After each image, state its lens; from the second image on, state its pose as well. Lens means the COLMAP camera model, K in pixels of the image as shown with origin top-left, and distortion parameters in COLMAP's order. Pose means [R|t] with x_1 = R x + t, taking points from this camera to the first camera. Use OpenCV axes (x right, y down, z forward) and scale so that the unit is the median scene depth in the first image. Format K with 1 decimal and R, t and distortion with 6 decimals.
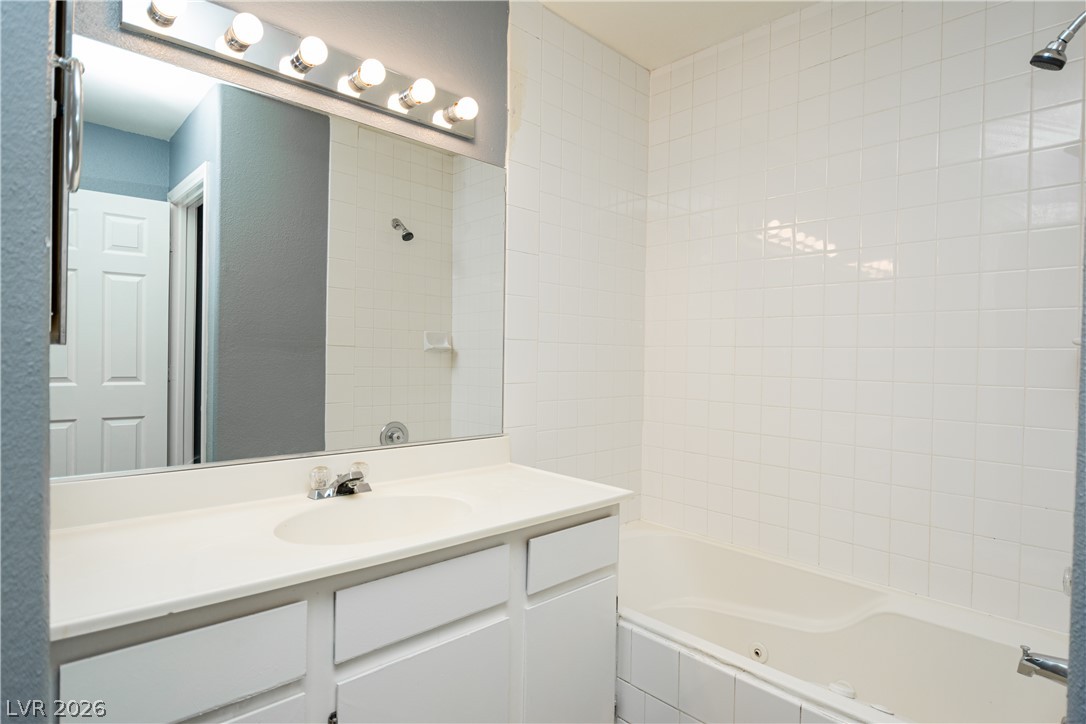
lens RADIAL K [[592.2, 0, 539.3], [0, 592.2, 360.1], [0, 0, 1]] dist [-0.000921, -0.000223]
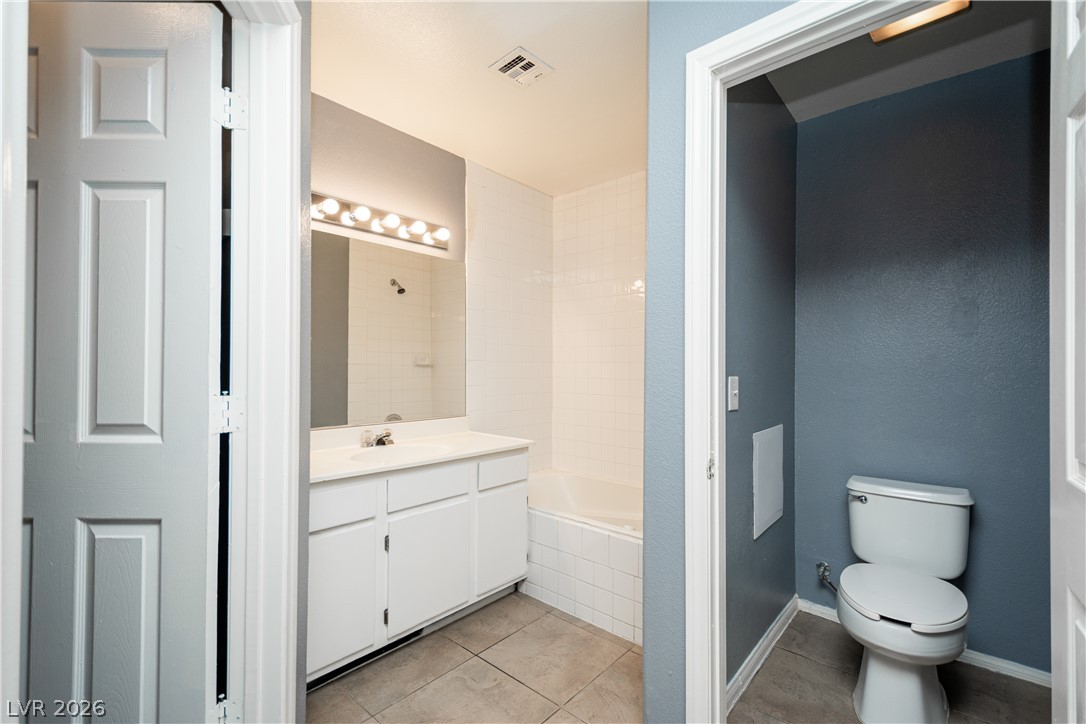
lens RADIAL K [[485.0, 0, 553.0], [0, 485.0, 364.1], [0, 0, 1]] dist [0.013198, -0.006777]
pose [[0.993741, -0.013151, 0.110928, 0.043317], [0.014504, 0.999830, -0.011396, -0.004407], [-0.110759, 0.012934, 0.993763, -0.522700]]
